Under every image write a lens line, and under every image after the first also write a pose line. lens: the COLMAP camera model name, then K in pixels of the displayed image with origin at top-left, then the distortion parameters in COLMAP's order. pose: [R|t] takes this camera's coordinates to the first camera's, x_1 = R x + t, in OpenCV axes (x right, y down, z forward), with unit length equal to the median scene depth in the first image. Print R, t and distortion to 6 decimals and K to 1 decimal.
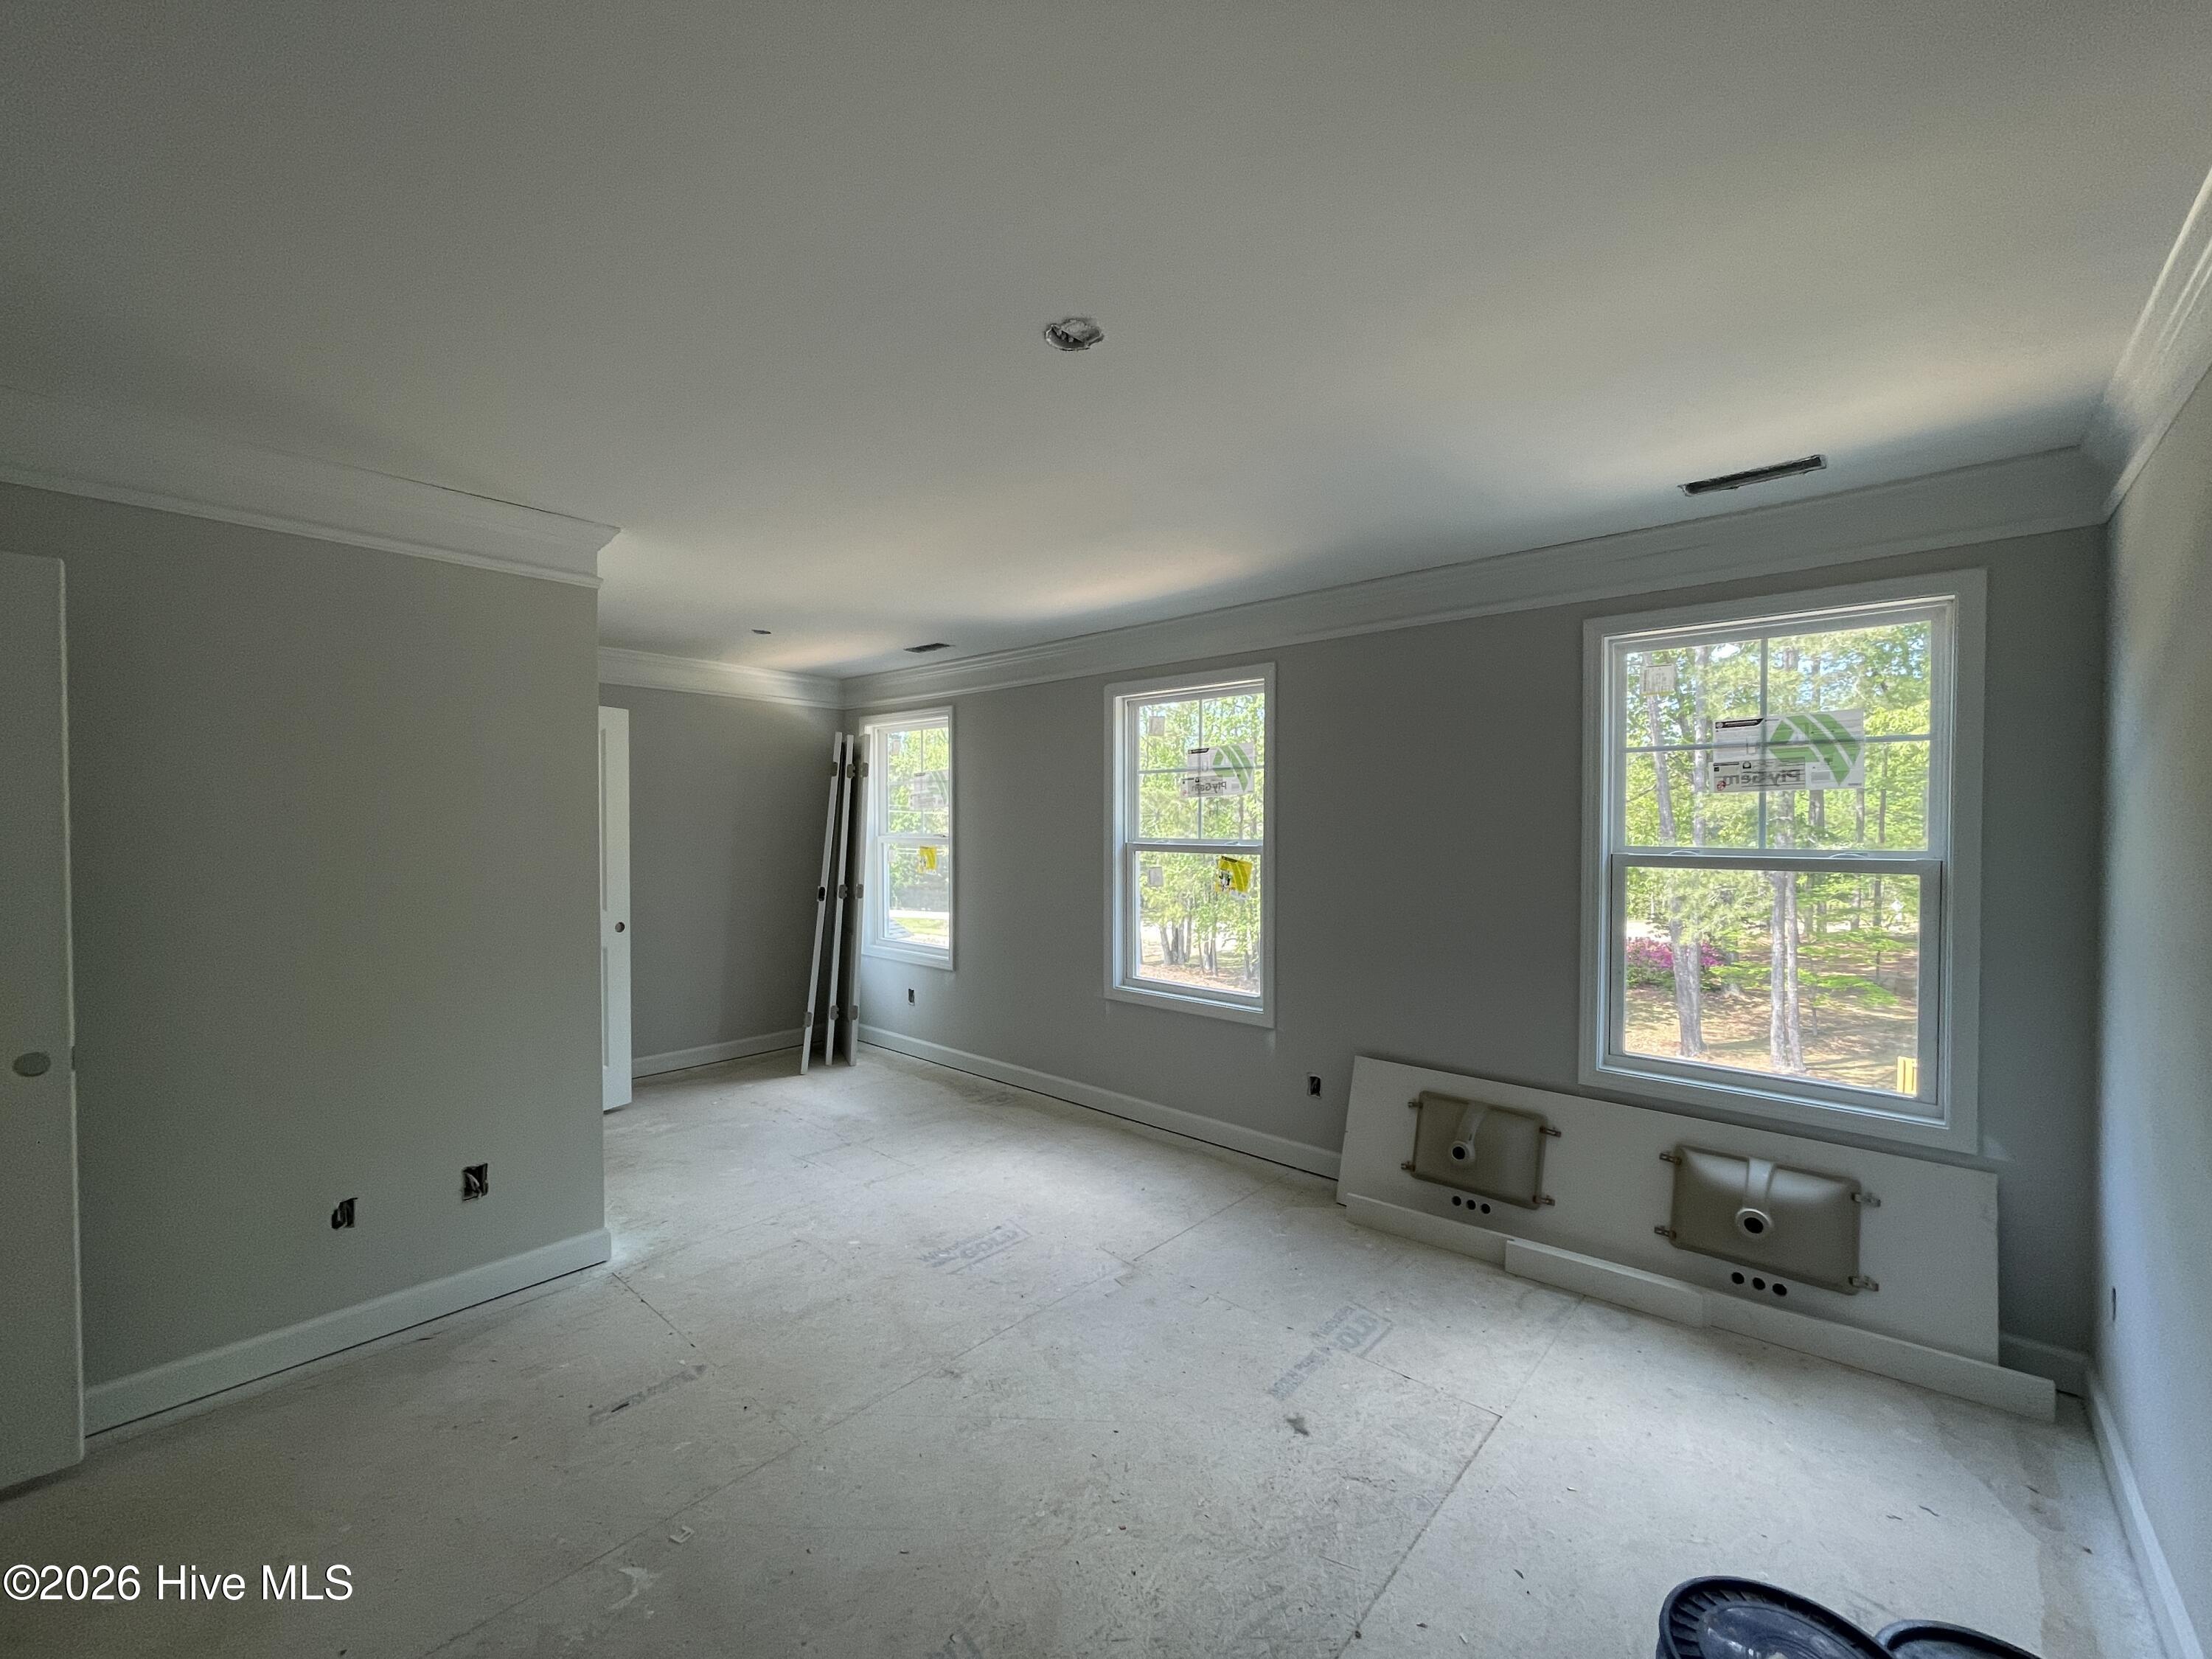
lens RADIAL K [[891.4, 0, 1101.1], [0, 891.4, 829.6], [0, 0, 1]] dist [0.002911, -0.001196]
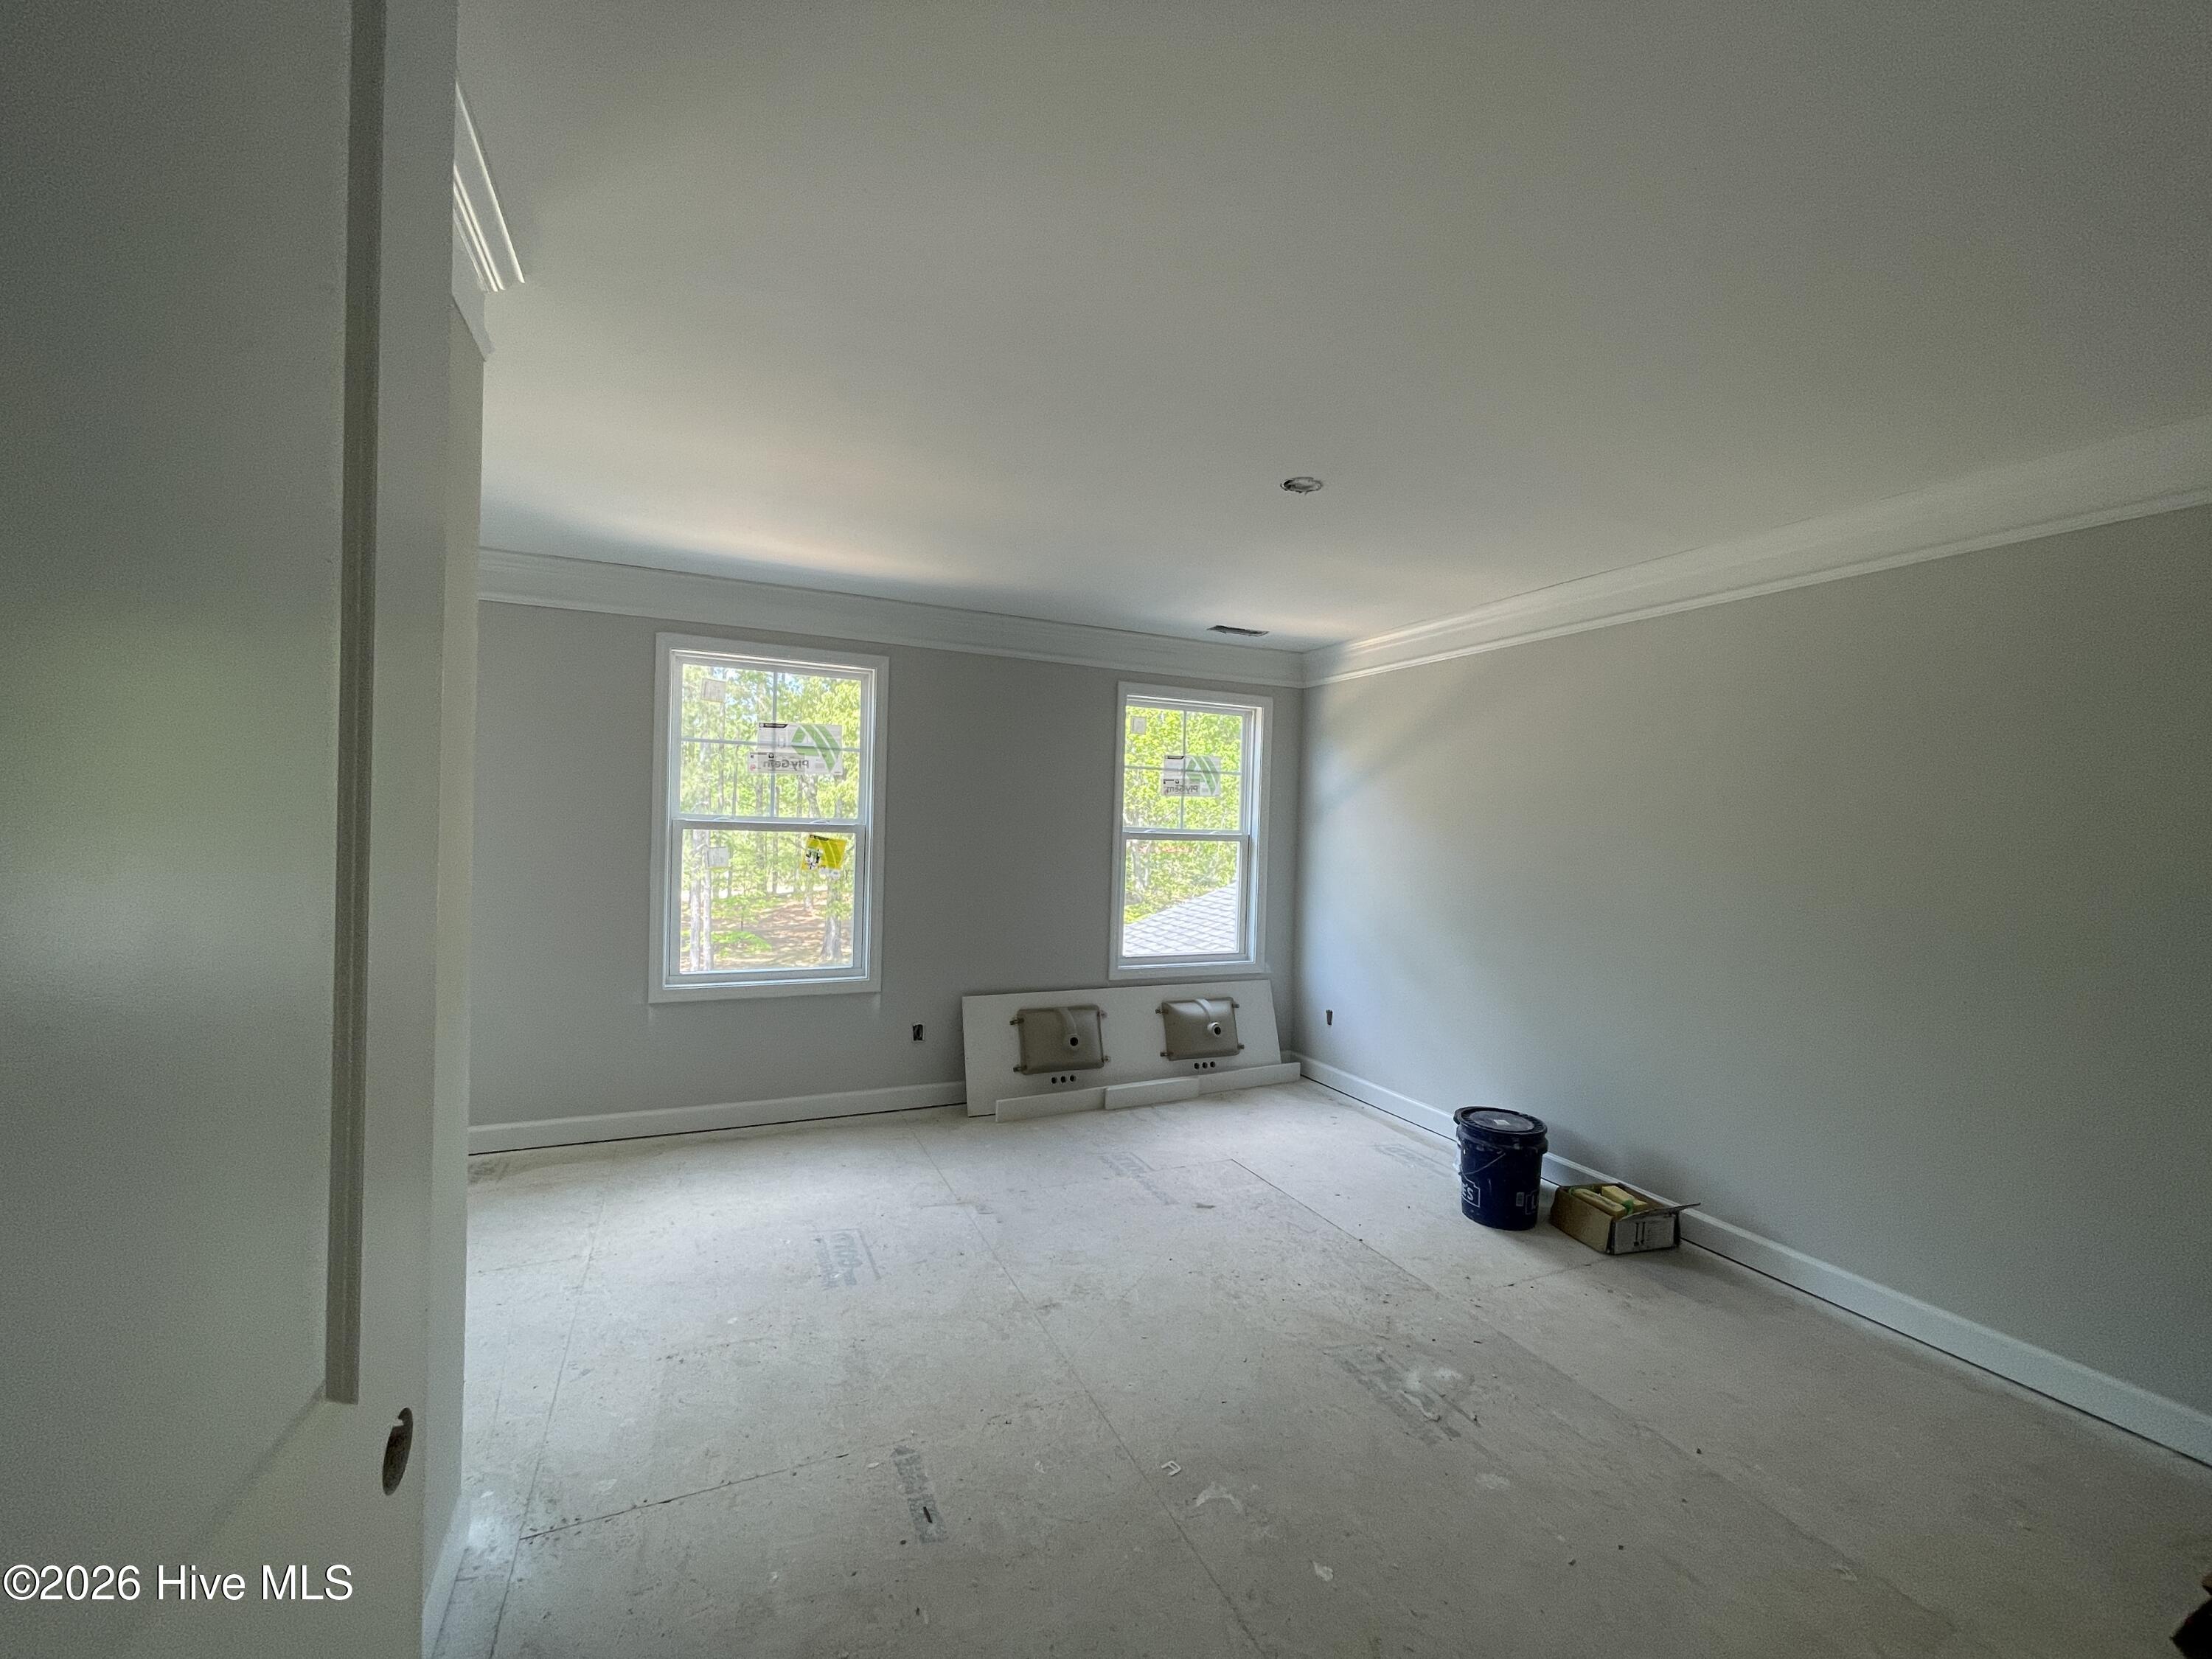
lens RADIAL K [[891.4, 0, 1093.7], [0, 891.4, 826.3], [0, 0, 1]] dist [0.002911, -0.001196]
pose [[0.410705, 0.005254, 0.911753, -0.888980], [-0.023633, 0.999709, 0.004885, 0.011145], [-0.911462, -0.023554, 0.410710, 0.398873]]
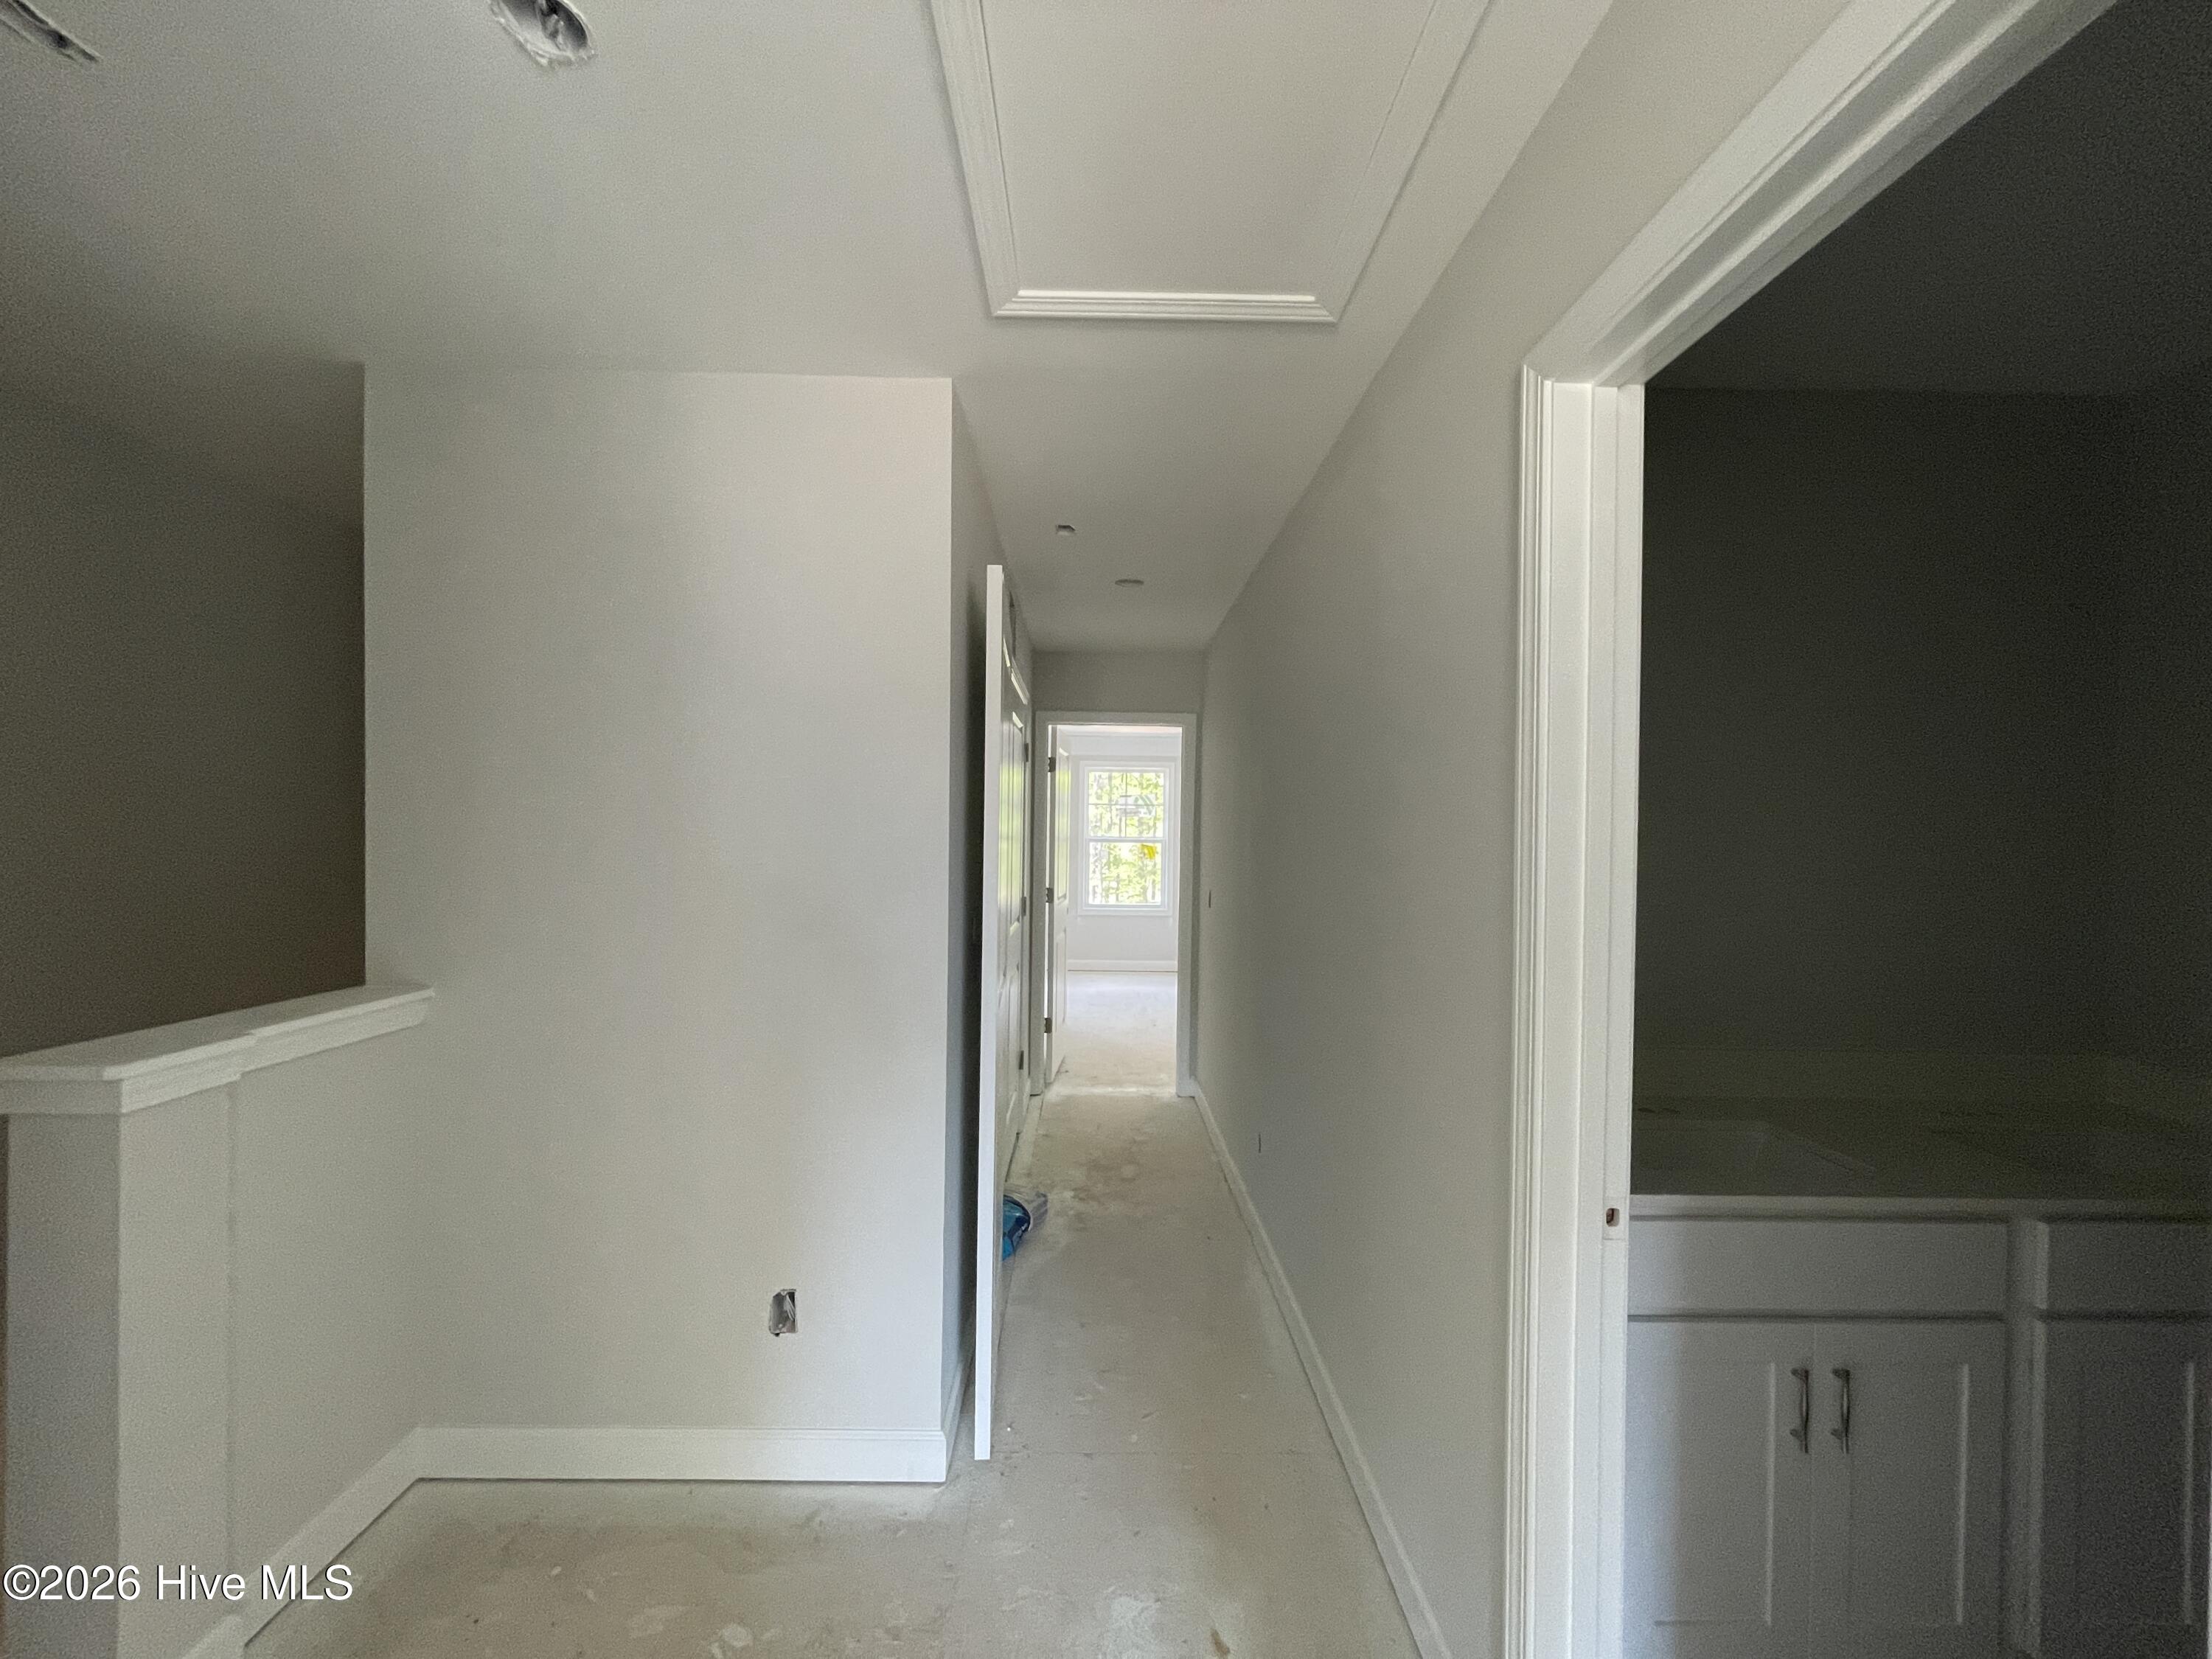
lens RADIAL K [[891.4, 0, 1101.2], [0, 891.4, 834.8], [0, 0, 1]] dist [0.002911, -0.001196]
pose [[0.737962, 0.002212, 0.674838, -1.996981], [-0.006342, 0.999973, 0.003657, -0.000711], [-0.674812, -0.006978, 0.737956, -0.817346]]
